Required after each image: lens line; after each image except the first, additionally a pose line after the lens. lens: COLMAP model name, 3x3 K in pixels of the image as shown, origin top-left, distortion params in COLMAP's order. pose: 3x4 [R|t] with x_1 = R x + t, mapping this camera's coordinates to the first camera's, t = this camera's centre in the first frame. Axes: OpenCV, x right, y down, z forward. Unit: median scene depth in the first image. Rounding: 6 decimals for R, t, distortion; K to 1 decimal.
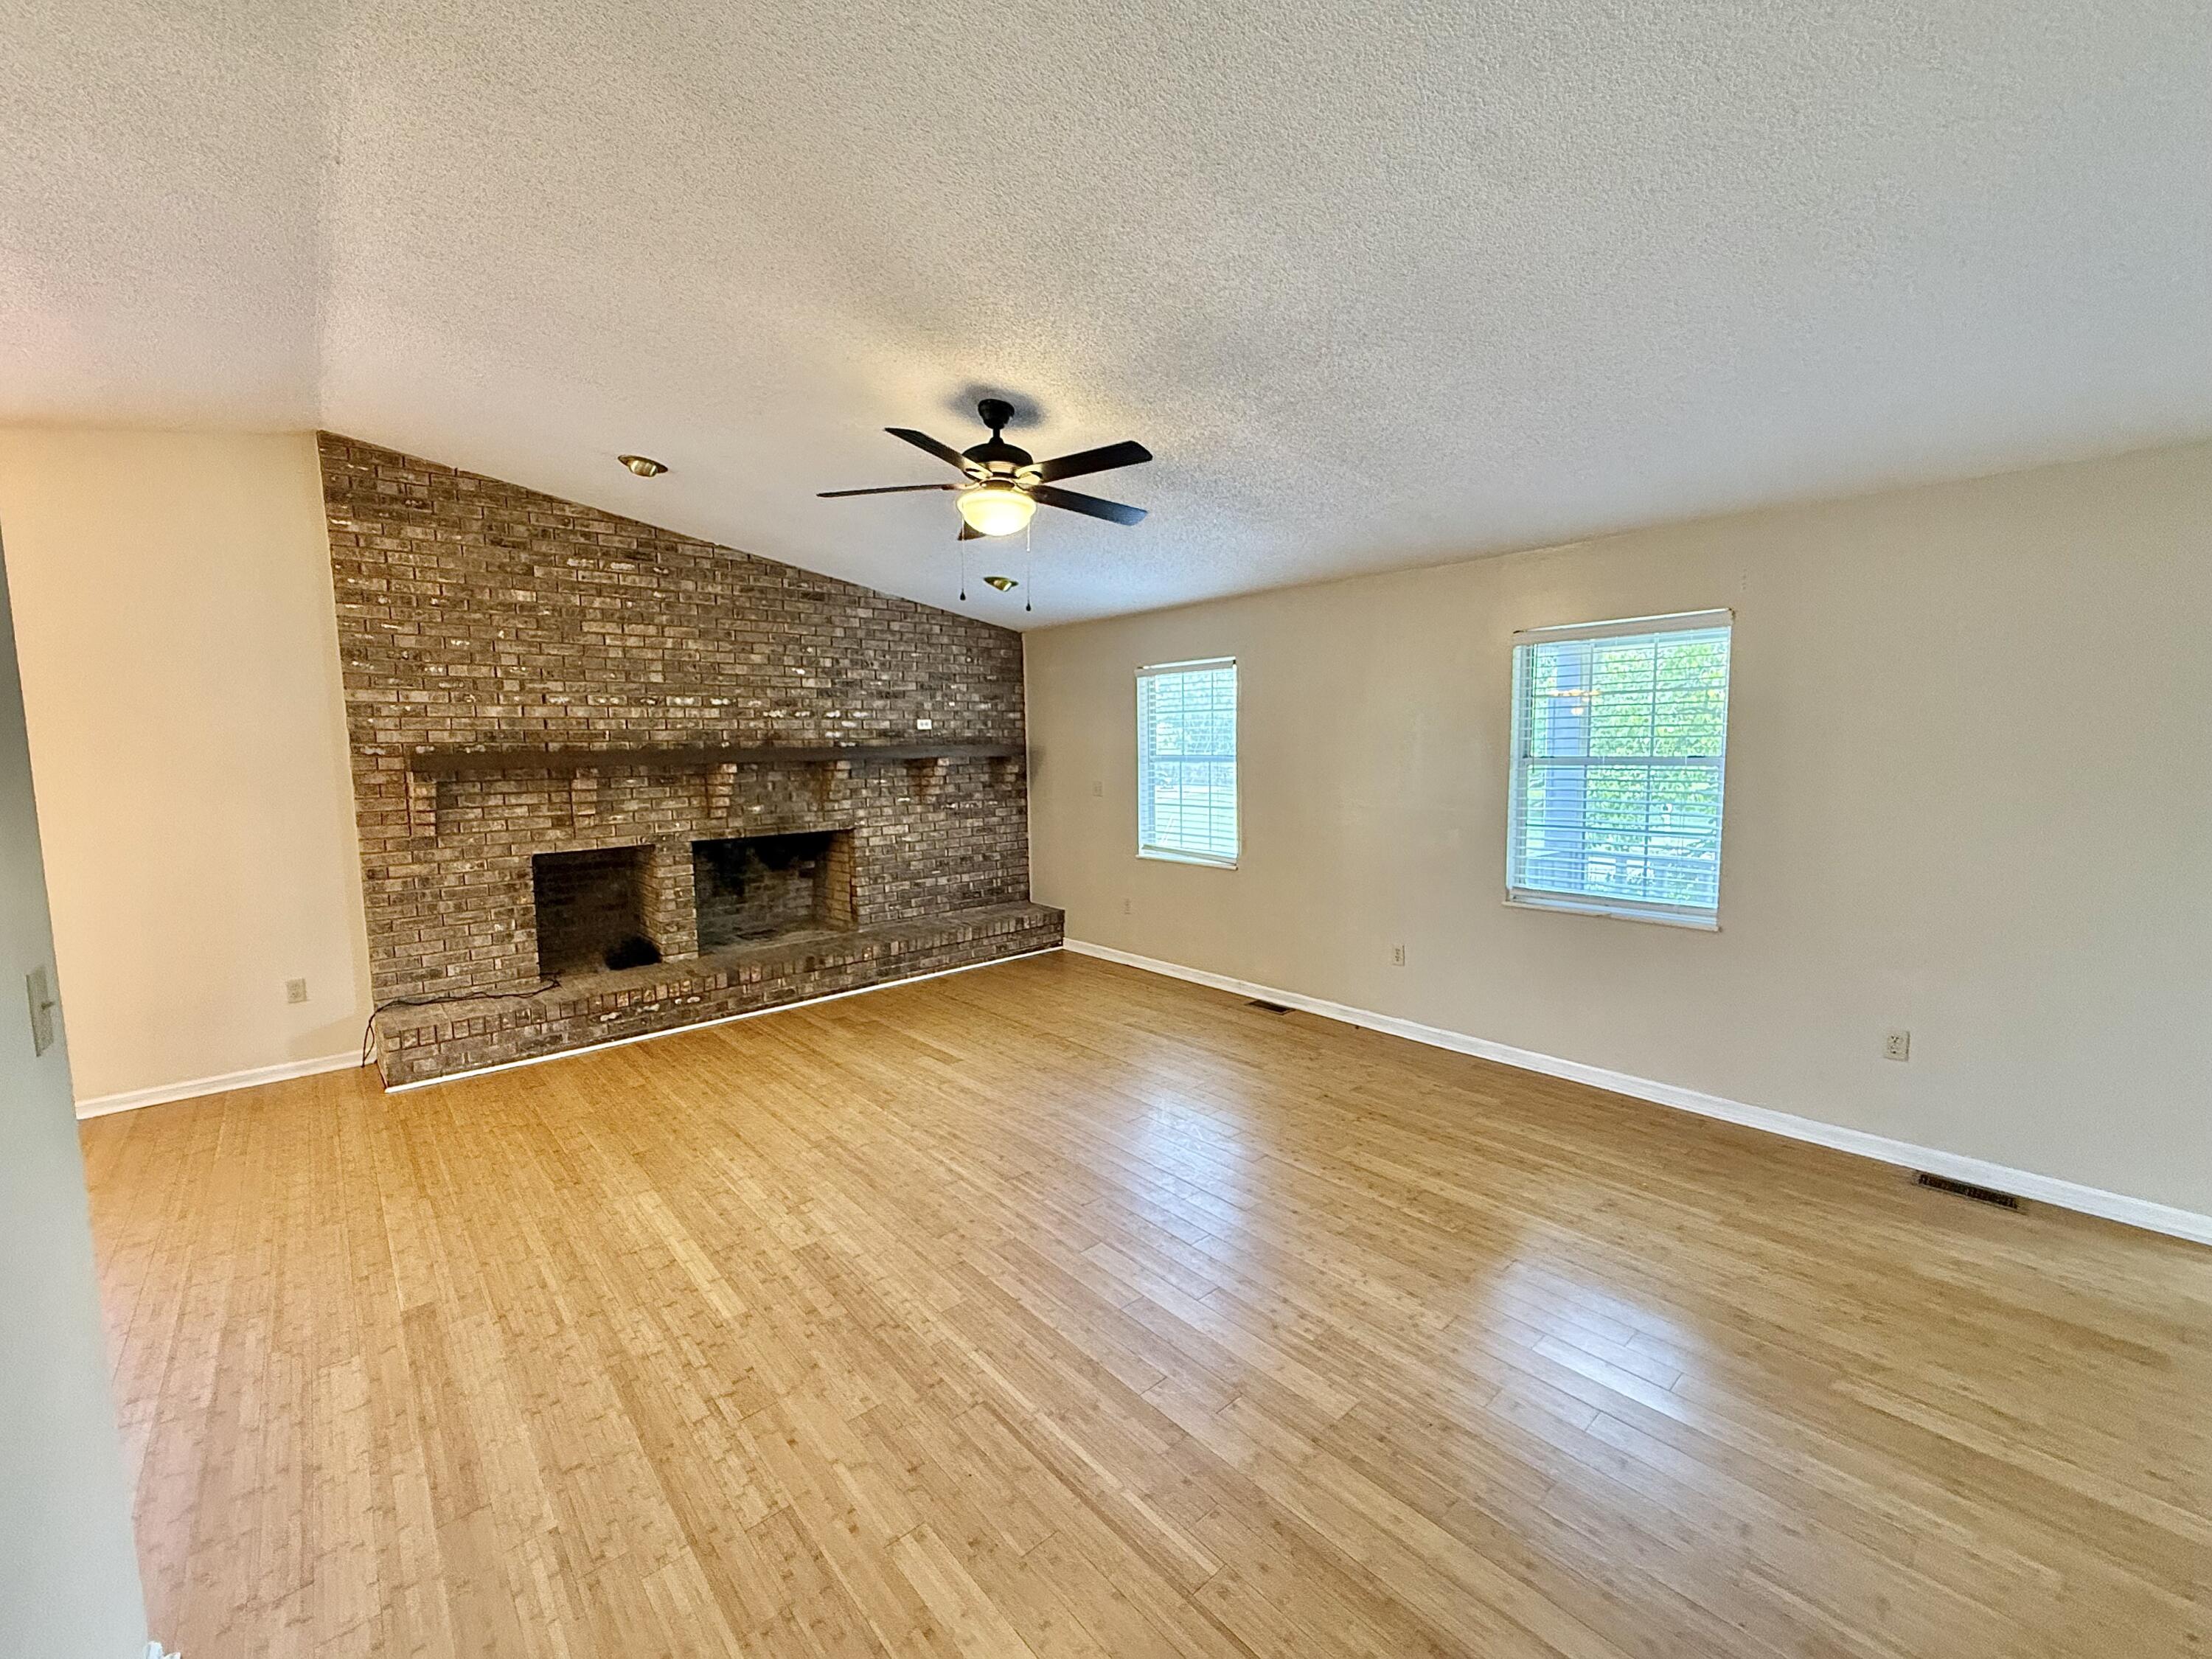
lens RADIAL K [[910.8, 0, 1112.6], [0, 910.8, 831.7], [0, 0, 1]] dist [0.000094, -0.000450]
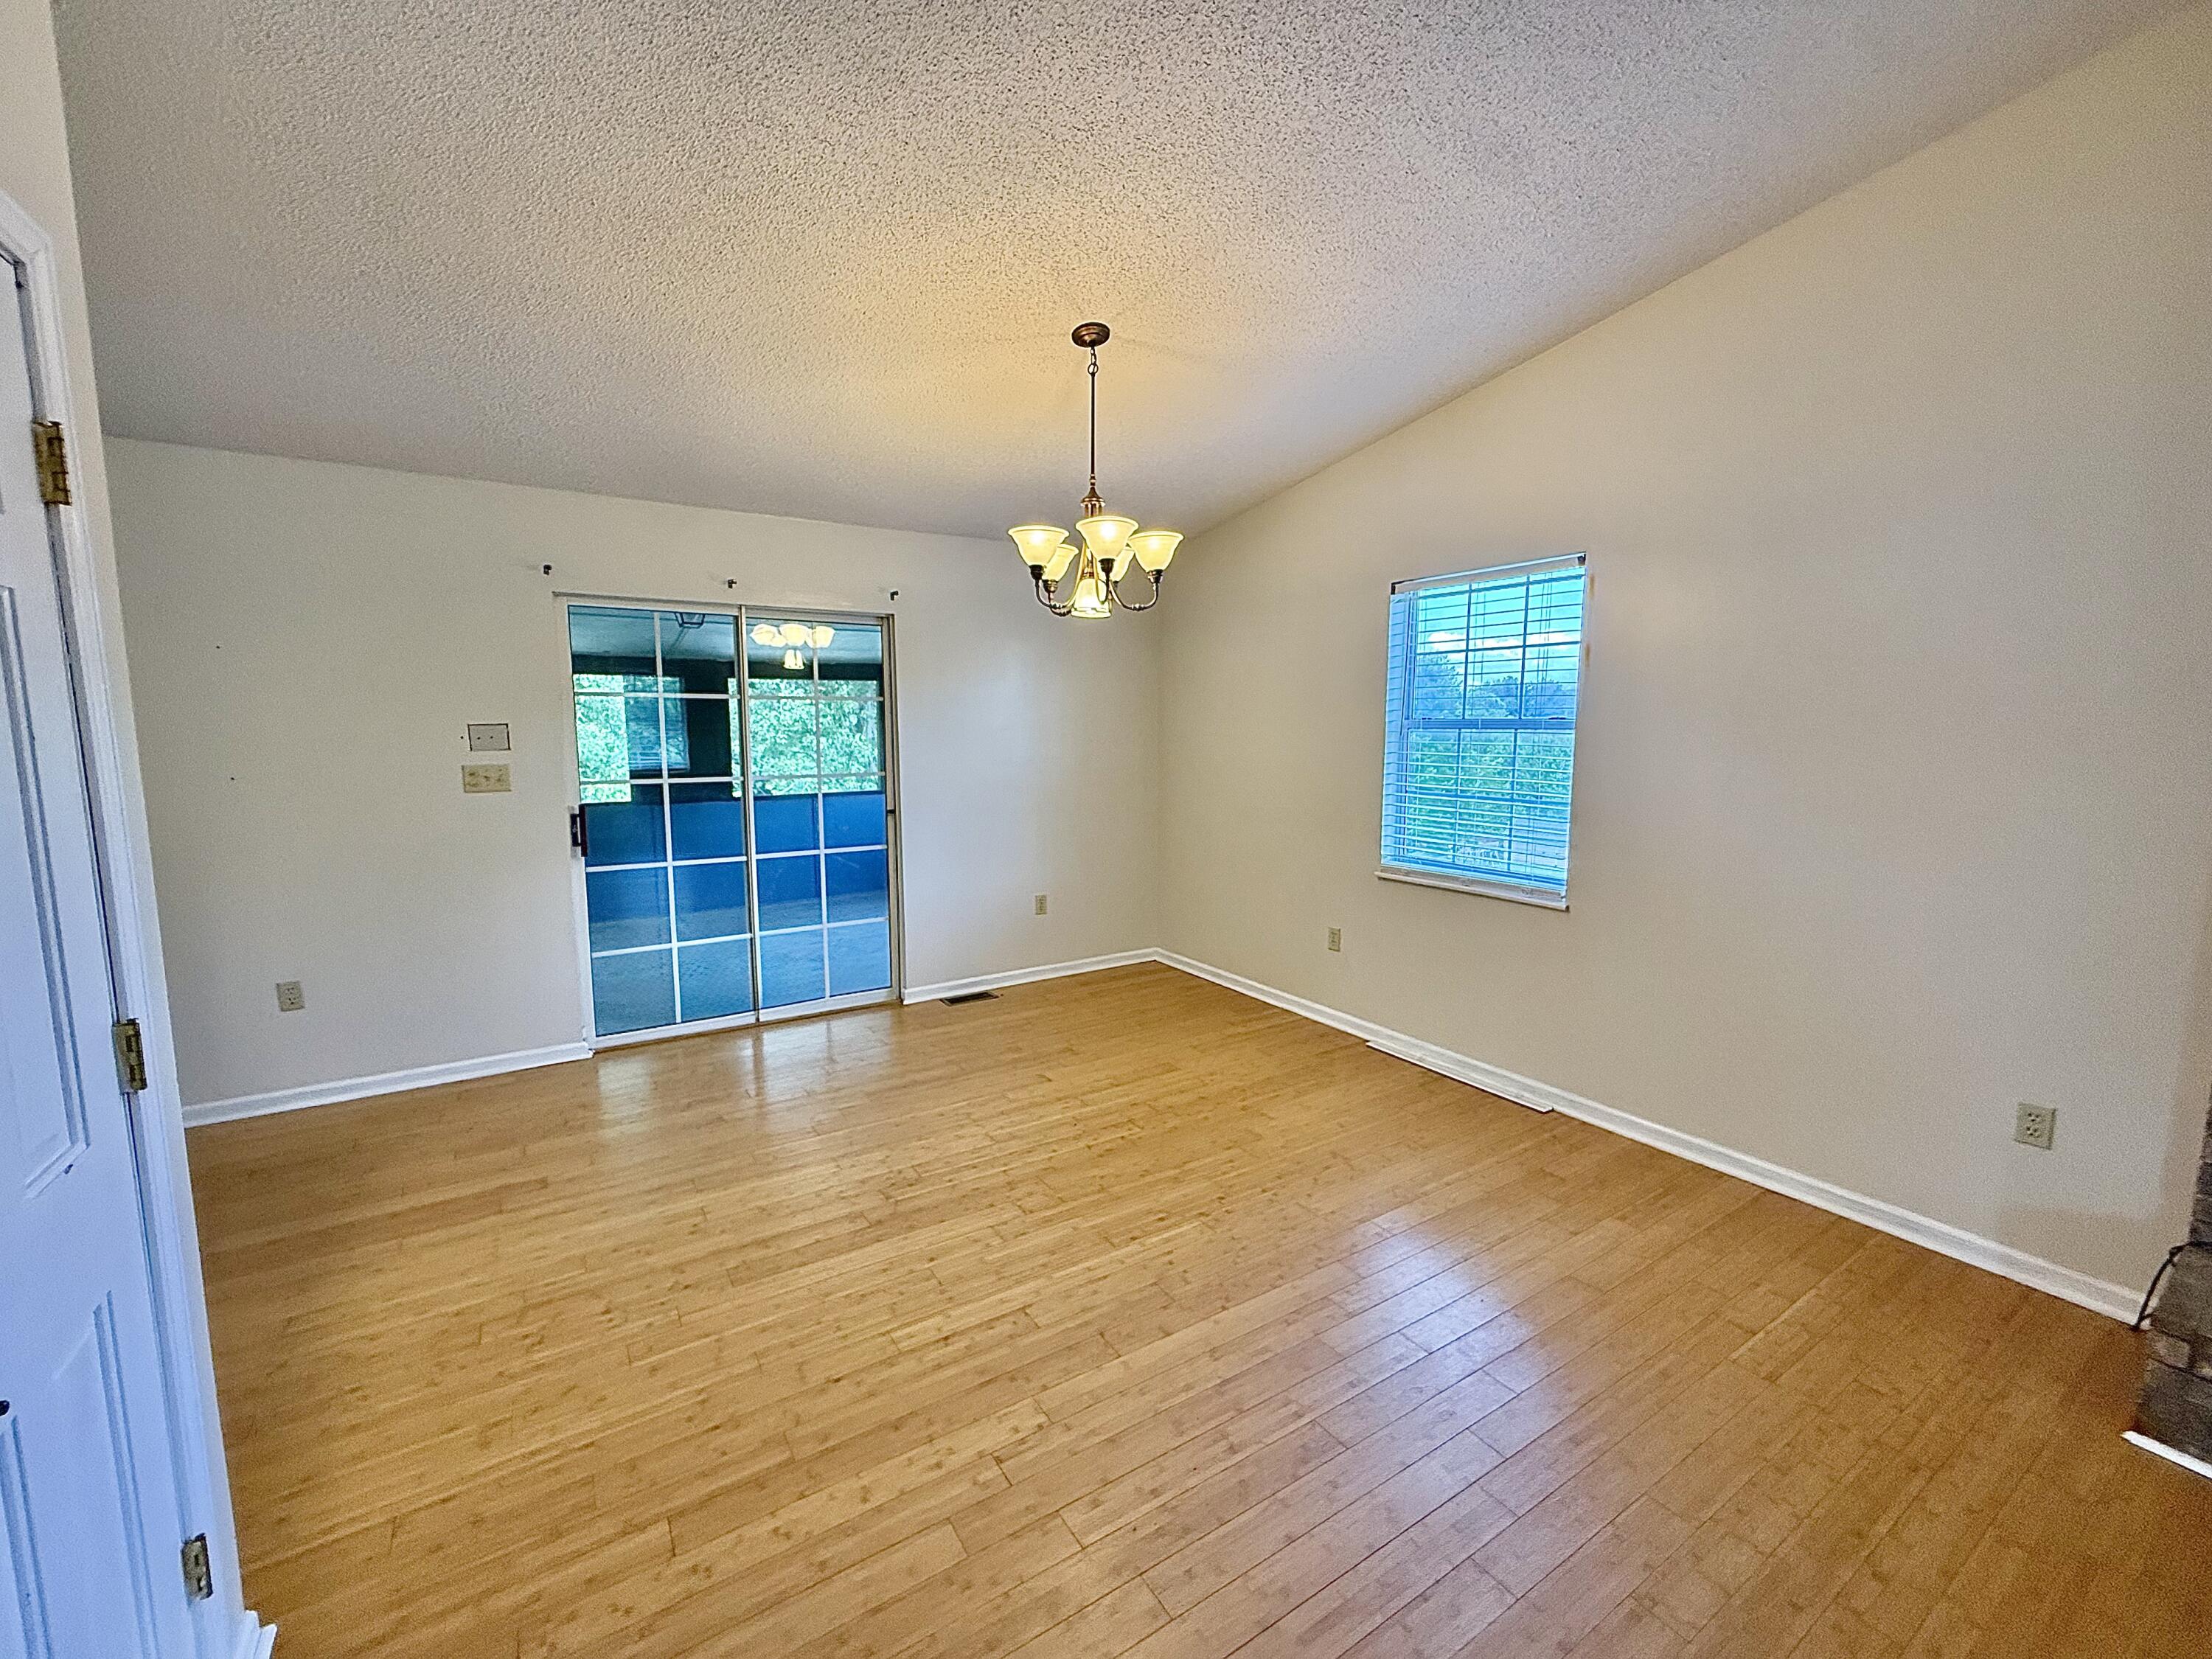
lens RADIAL K [[910.8, 0, 1093.5], [0, 910.8, 825.7], [0, 0, 1]] dist [0.000094, -0.000450]
pose [[-0.157493, 0.128582, -0.979113, -0.279753], [-0.099736, 0.984346, 0.145312, -0.018153], [0.982471, 0.120538, -0.142203, 0.462384]]
